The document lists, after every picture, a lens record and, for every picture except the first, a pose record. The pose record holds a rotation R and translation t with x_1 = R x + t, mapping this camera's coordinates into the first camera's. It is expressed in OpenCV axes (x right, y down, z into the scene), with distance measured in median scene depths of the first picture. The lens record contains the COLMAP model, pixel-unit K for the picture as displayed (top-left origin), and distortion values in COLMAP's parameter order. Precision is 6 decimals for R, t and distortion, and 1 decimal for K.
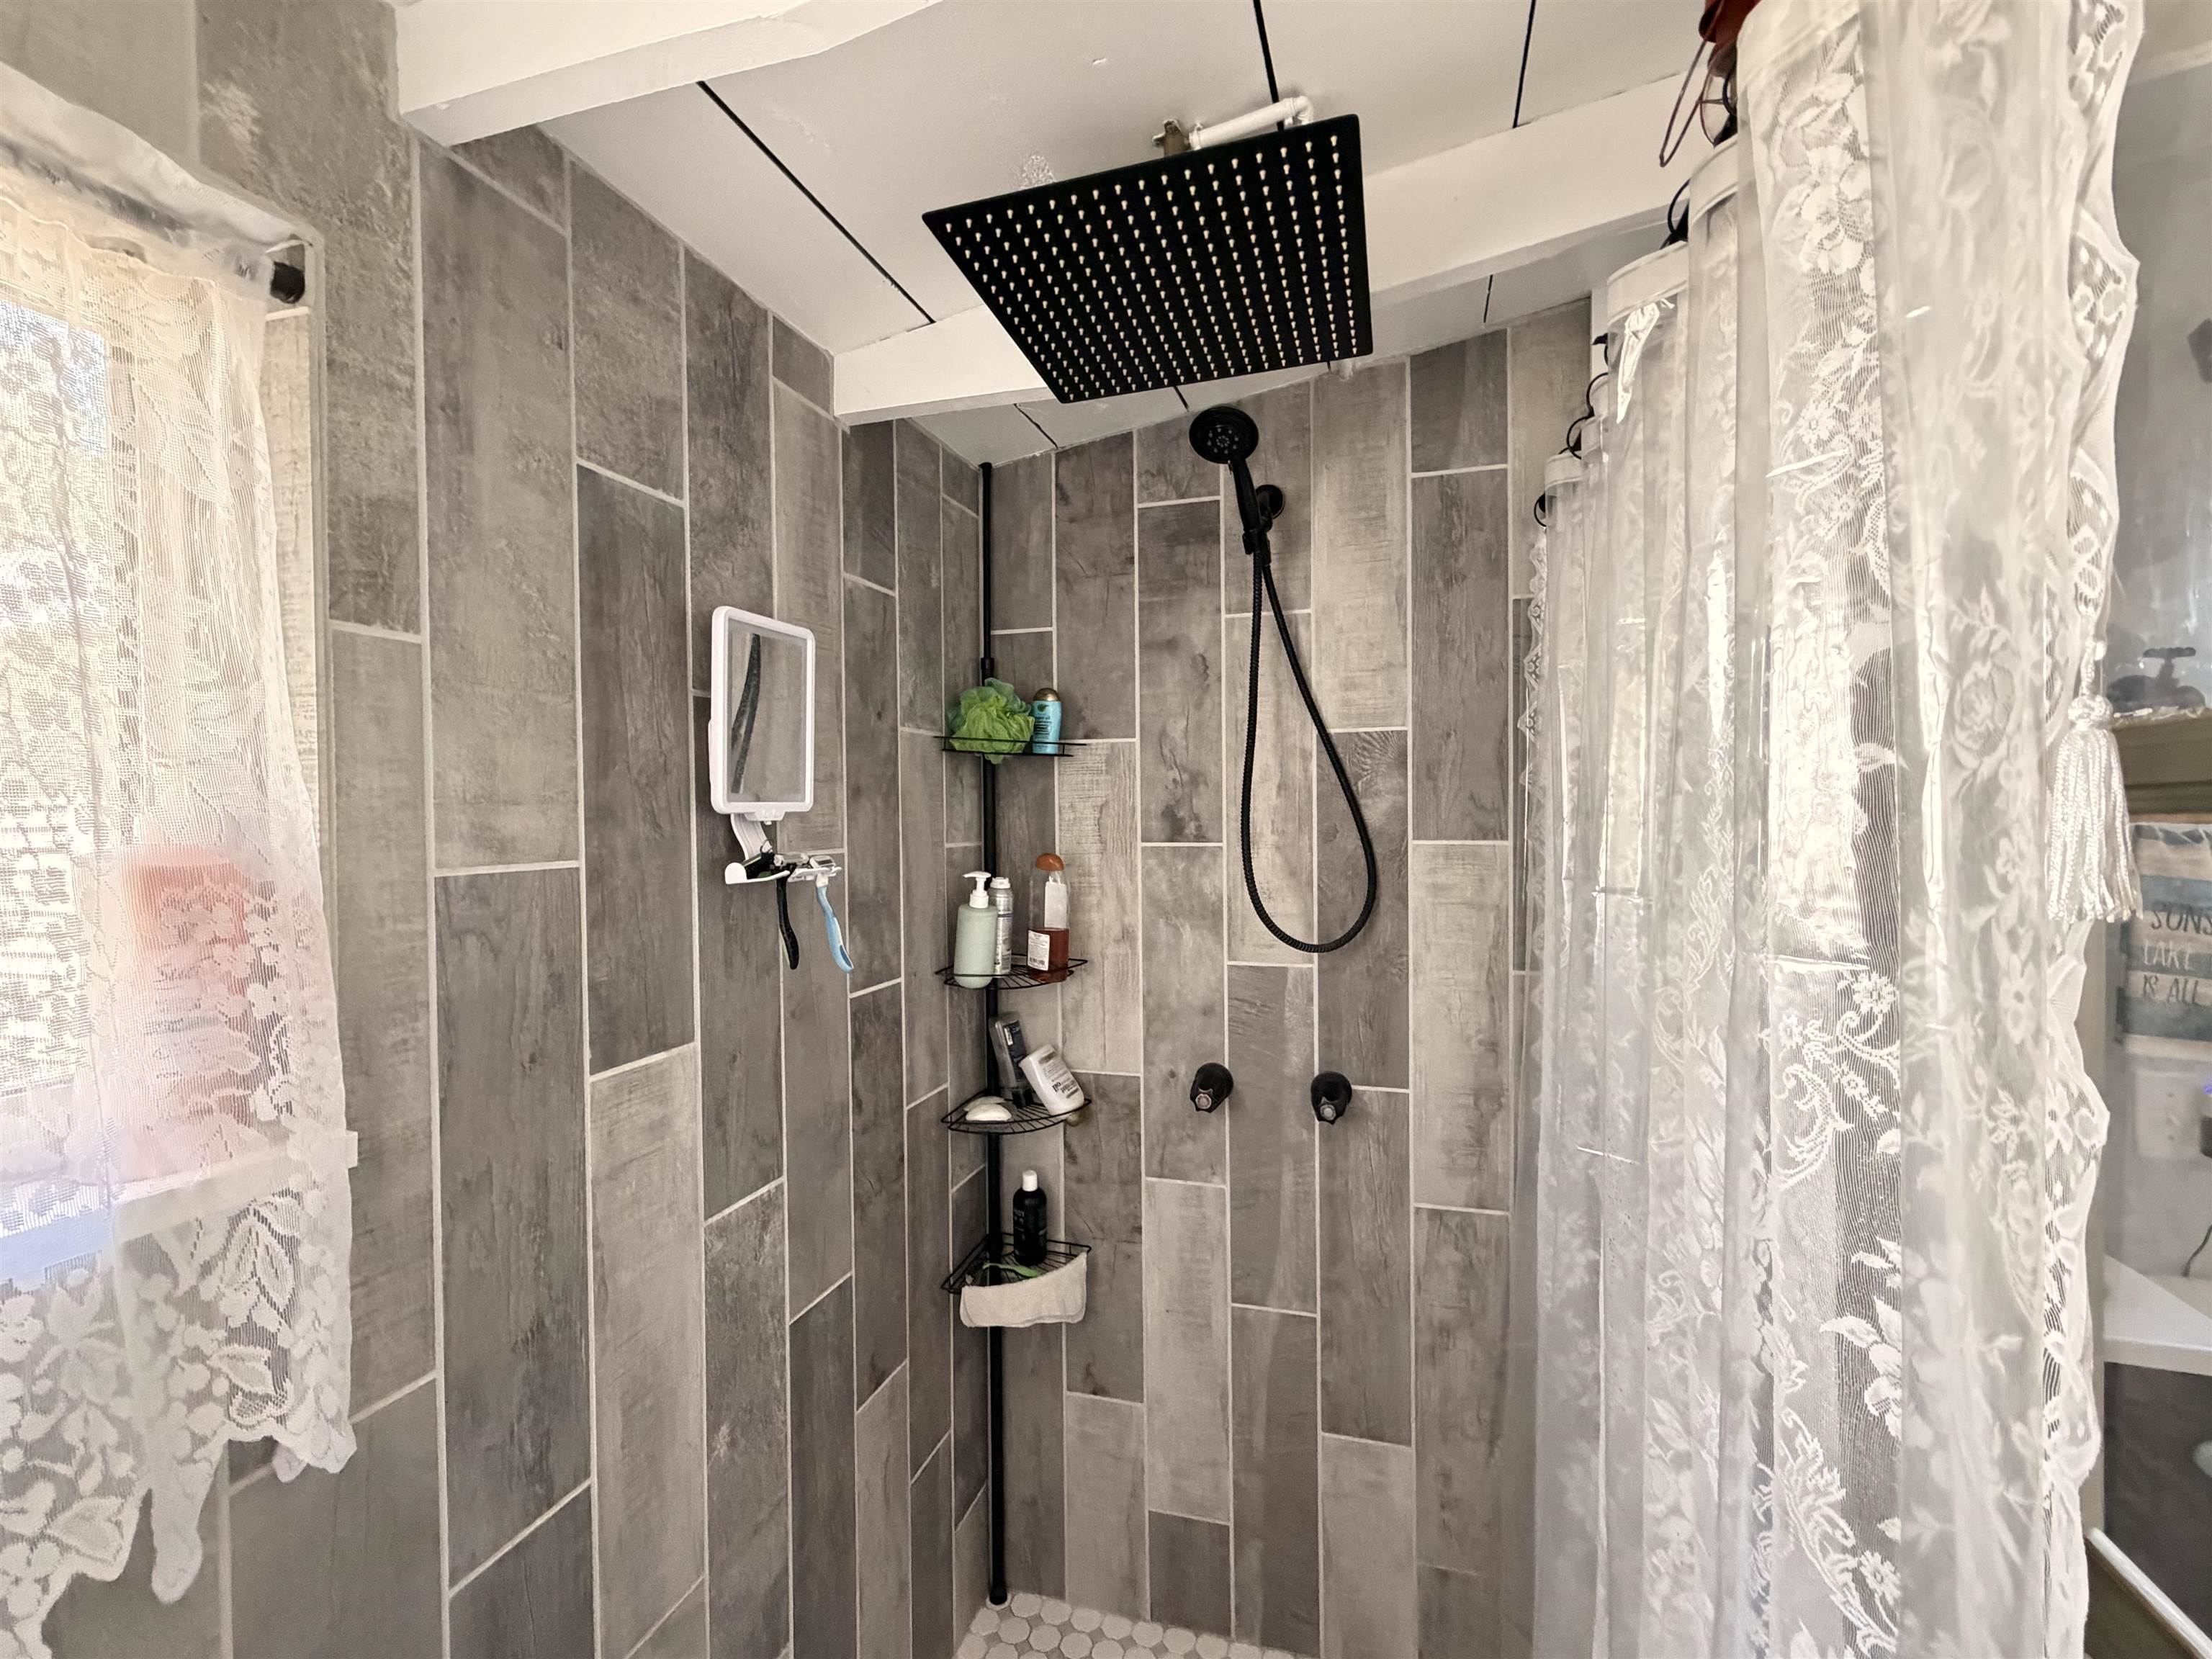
lens RADIAL K [[985.6, 0, 1113.1], [0, 985.6, 833.1], [0, 0, 1]] dist [-0.000891, 0.000493]
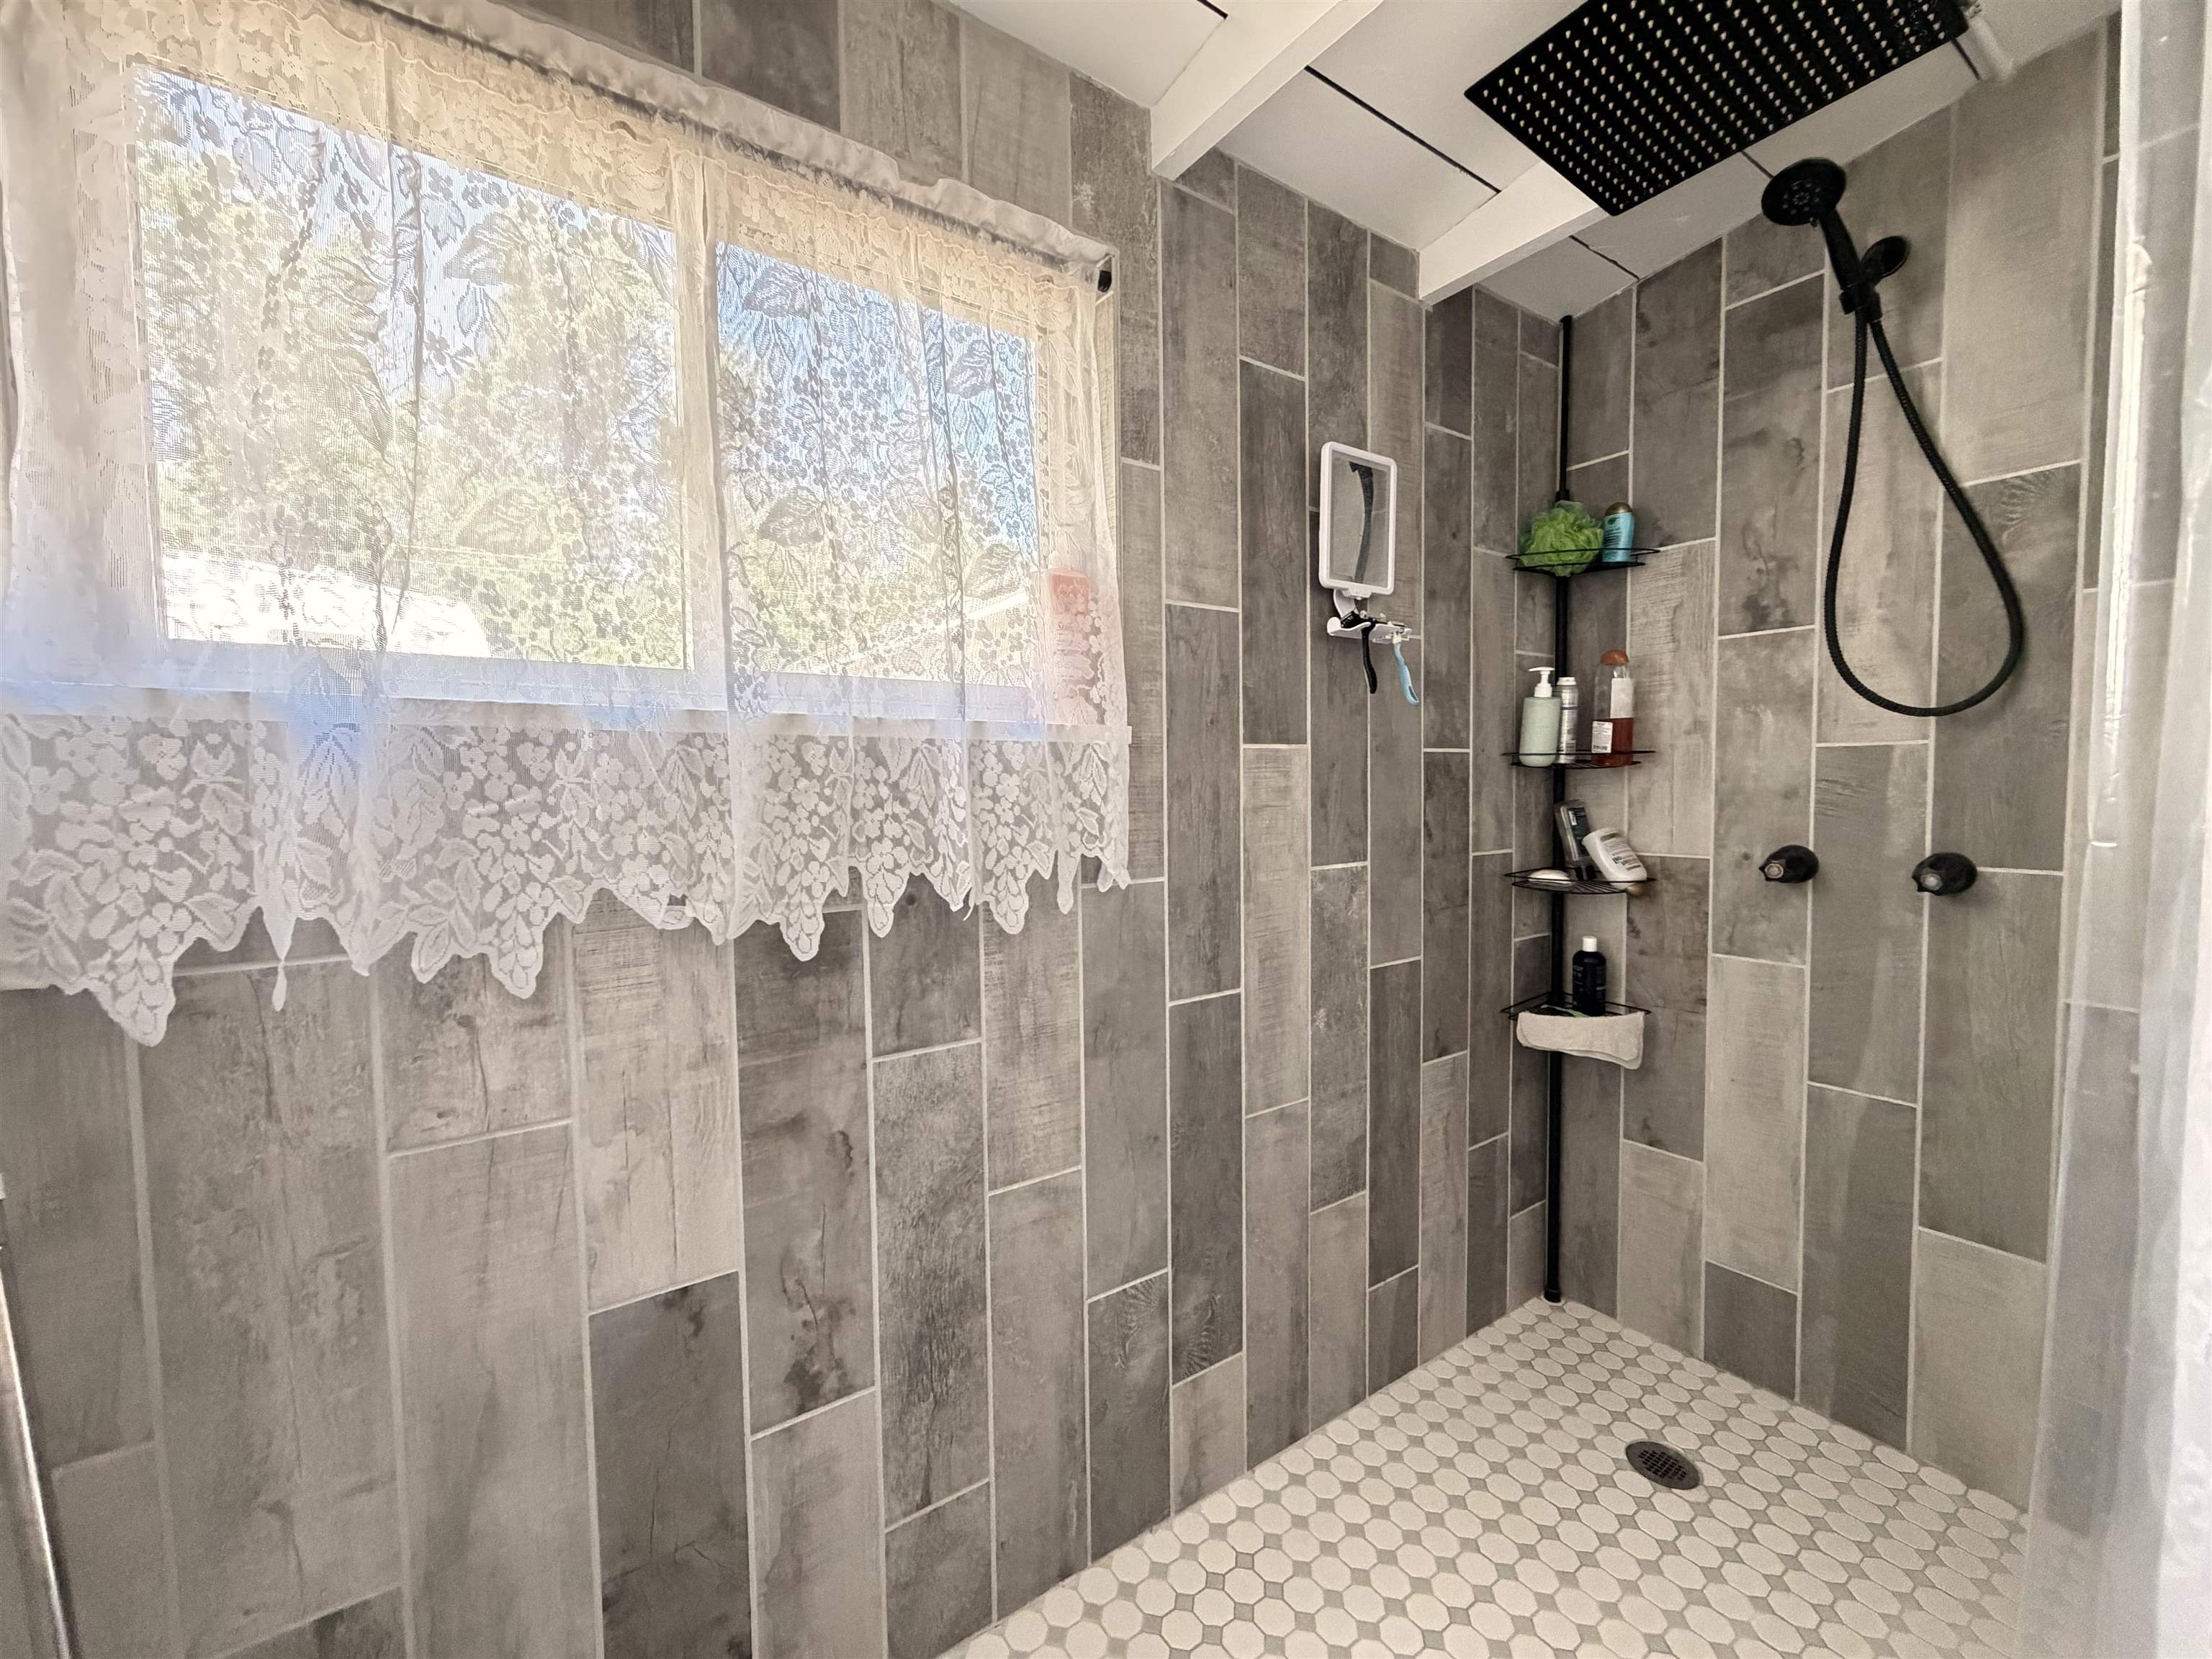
lens RADIAL K [[887.3, 0, 1097.8], [0, 887.3, 823.5], [0, 0, 1]] dist [-0.000236, 0.000085]
pose [[0.783638, 0.031116, -0.620438, 0.163066], [-0.003358, 0.998942, 0.045858, 0.265082], [0.621209, -0.033852, 0.782913, -0.251710]]
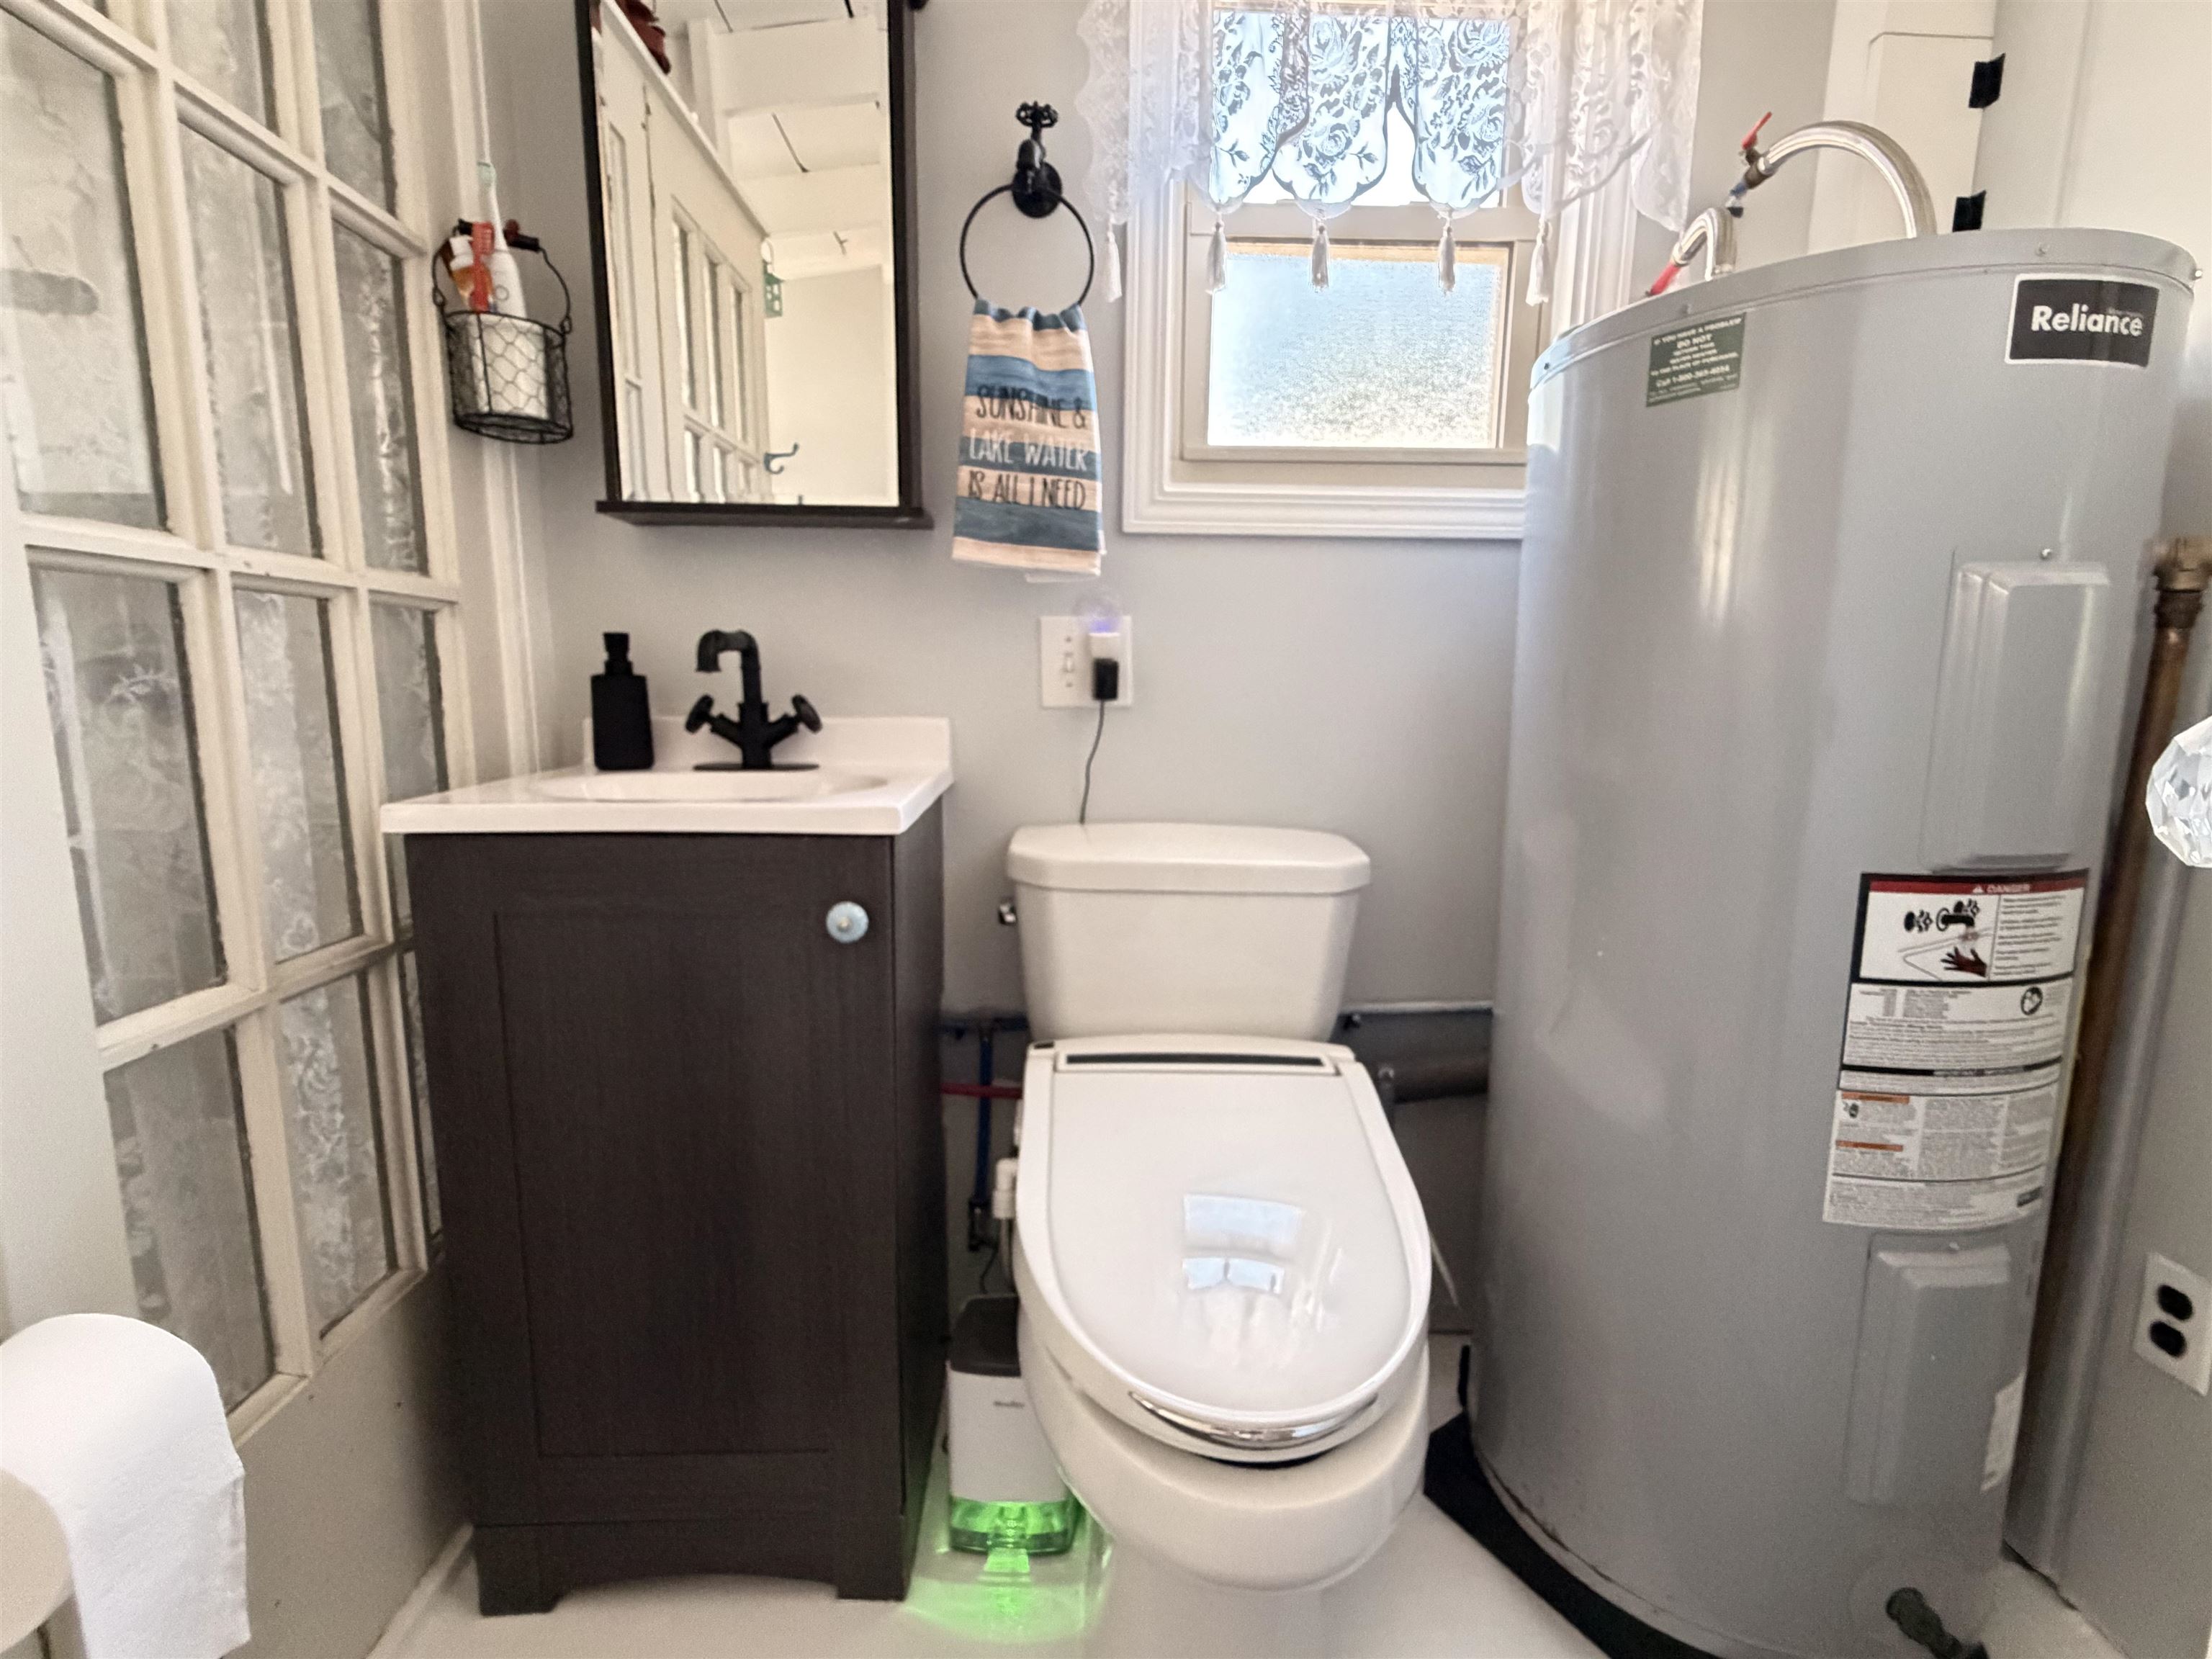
lens RADIAL K [[985.6, 0, 1101.1], [0, 985.6, 820.8], [0, 0, 1]] dist [-0.000891, 0.000493]
pose [[0.945271, -0.035417, 0.324357, 0.997903], [-0.005227, 0.992320, 0.123585, 0.405956], [-0.326243, -0.118517, 0.937827, 0.097601]]
